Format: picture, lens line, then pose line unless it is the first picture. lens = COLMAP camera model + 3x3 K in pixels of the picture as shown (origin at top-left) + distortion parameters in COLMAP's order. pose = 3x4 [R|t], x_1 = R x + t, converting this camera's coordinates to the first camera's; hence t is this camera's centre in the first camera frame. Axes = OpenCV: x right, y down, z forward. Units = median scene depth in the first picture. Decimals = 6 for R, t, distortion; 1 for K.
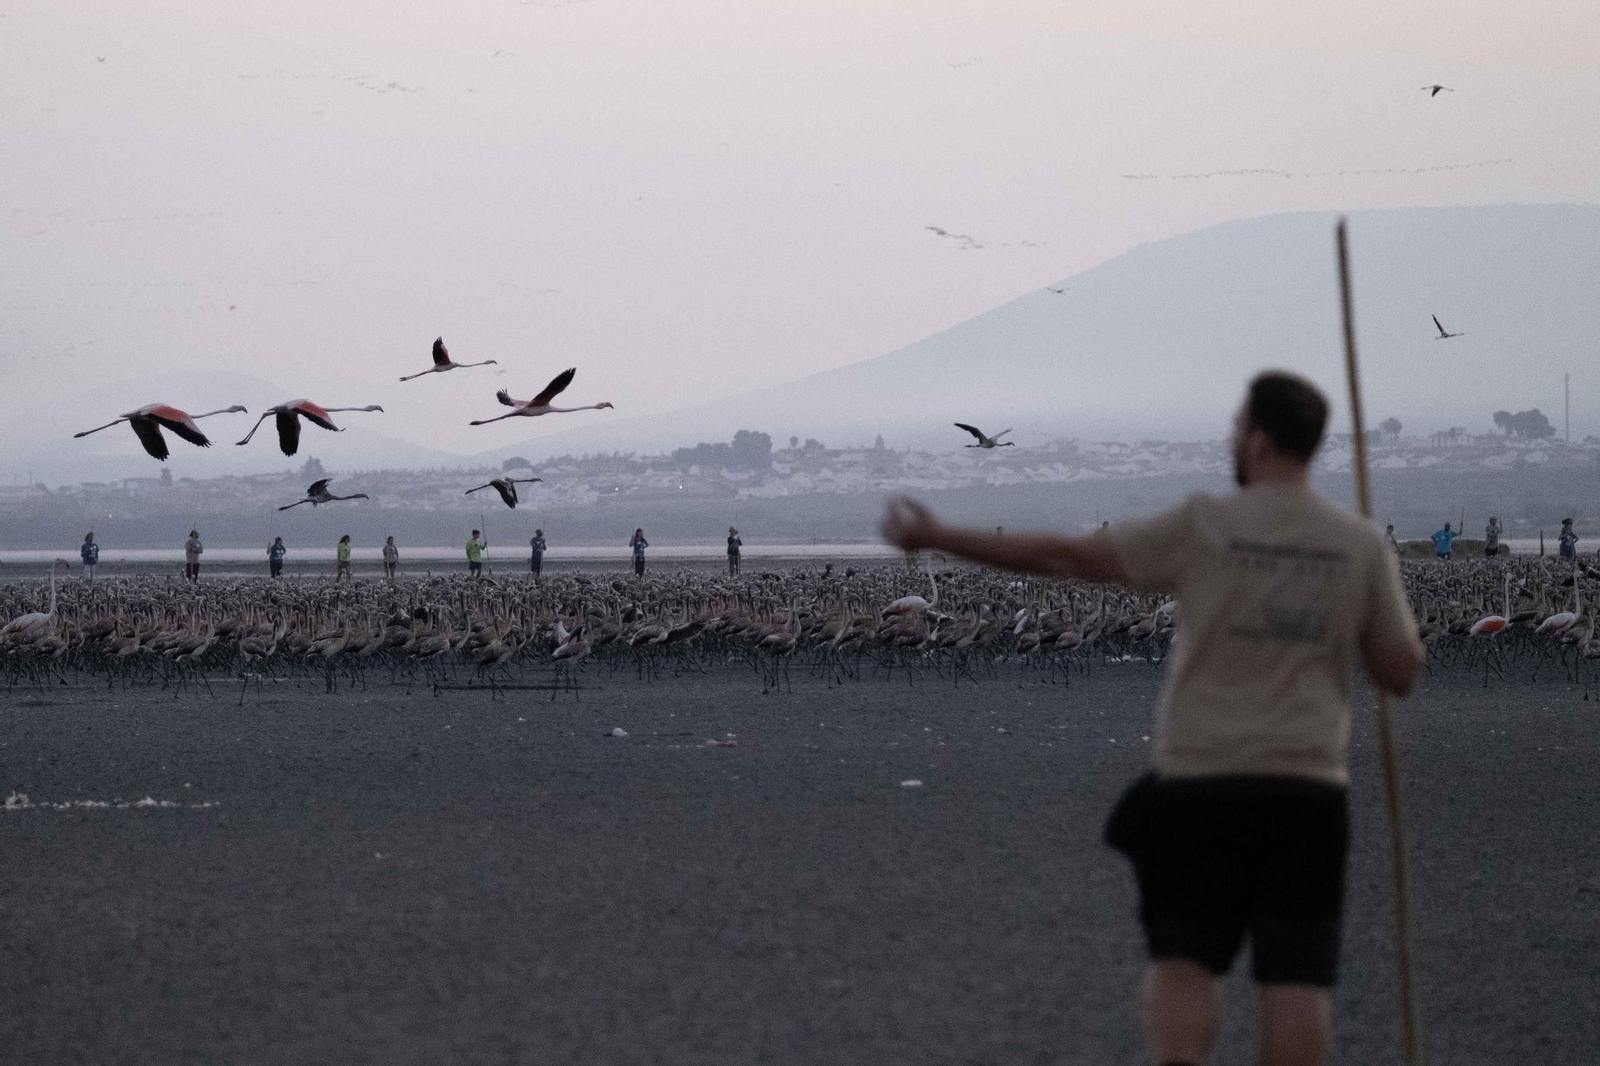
lens RADIAL K [[8528.5, 0, 800.1], [0, 8528.5, 530.9], [0, 0, 1]] dist [-0.854403, 0.000000]
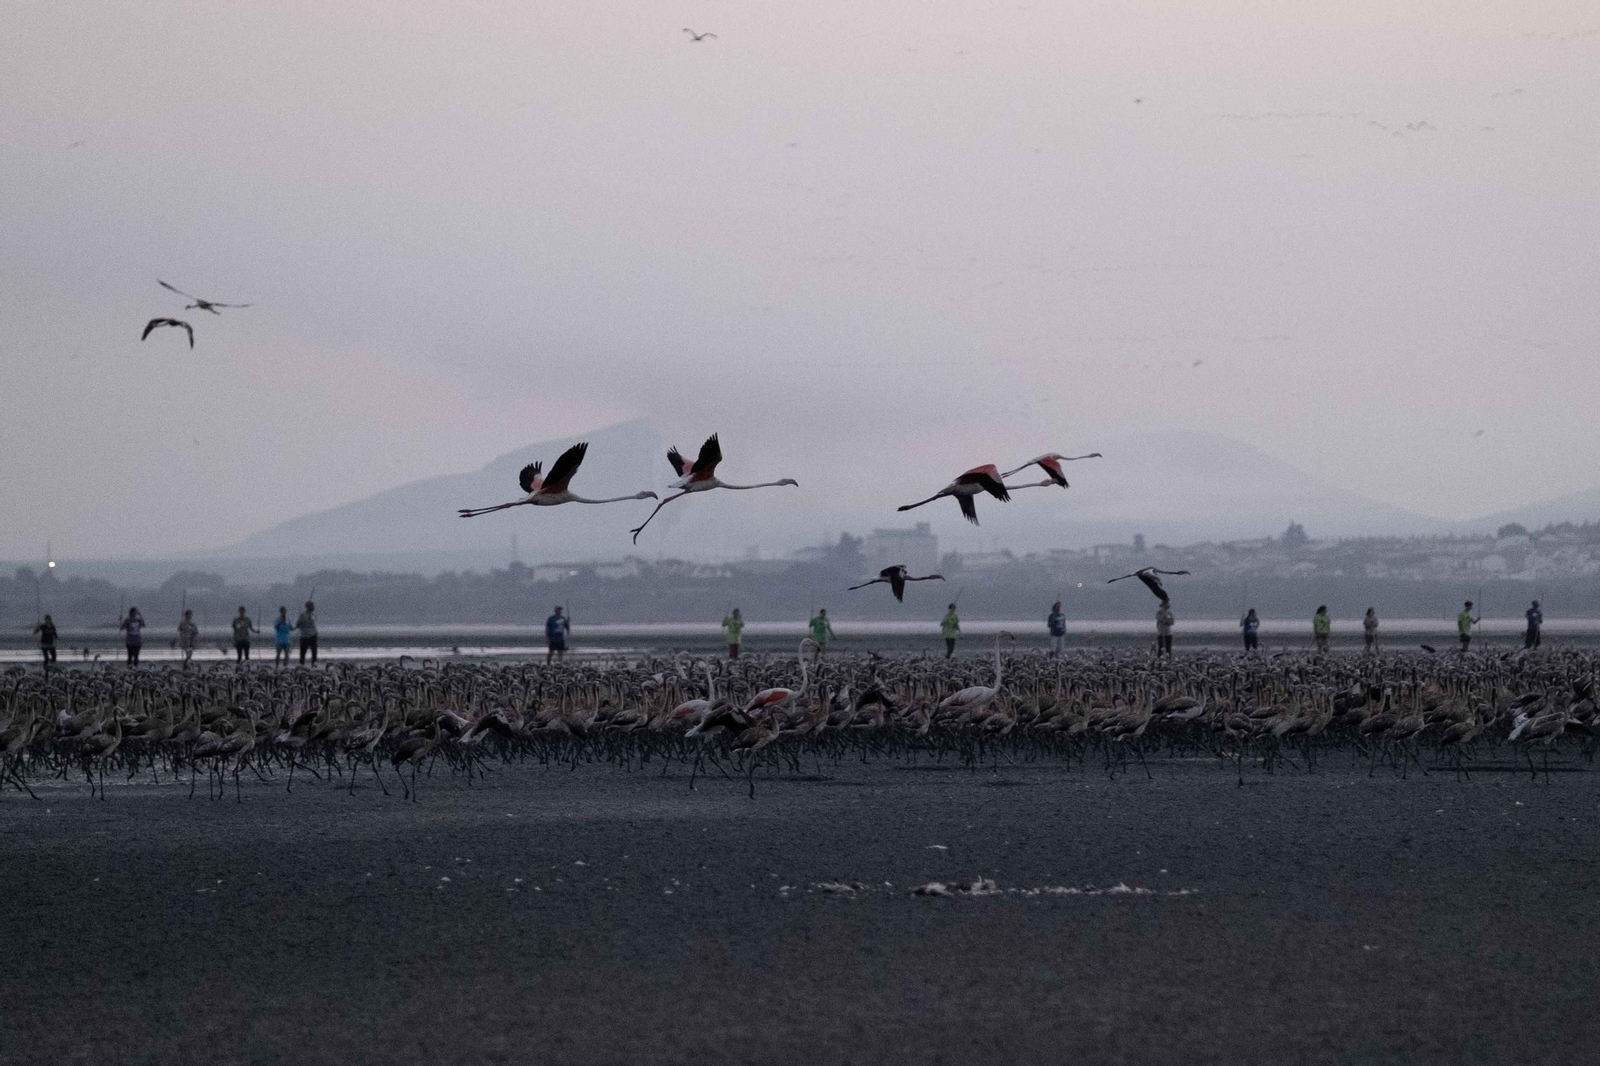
lens RADIAL K [[8528.5, 0, 800.0], [0, 8528.5, 535.0], [0, 0, 1]] dist [-0.854403, 0.000000]
pose [[0.955972, 0.002358, -0.293449, 0.165875], [-0.004452, 0.999969, -0.006469, -0.001021], [0.293424, 0.007490, 0.955953, 0.086678]]
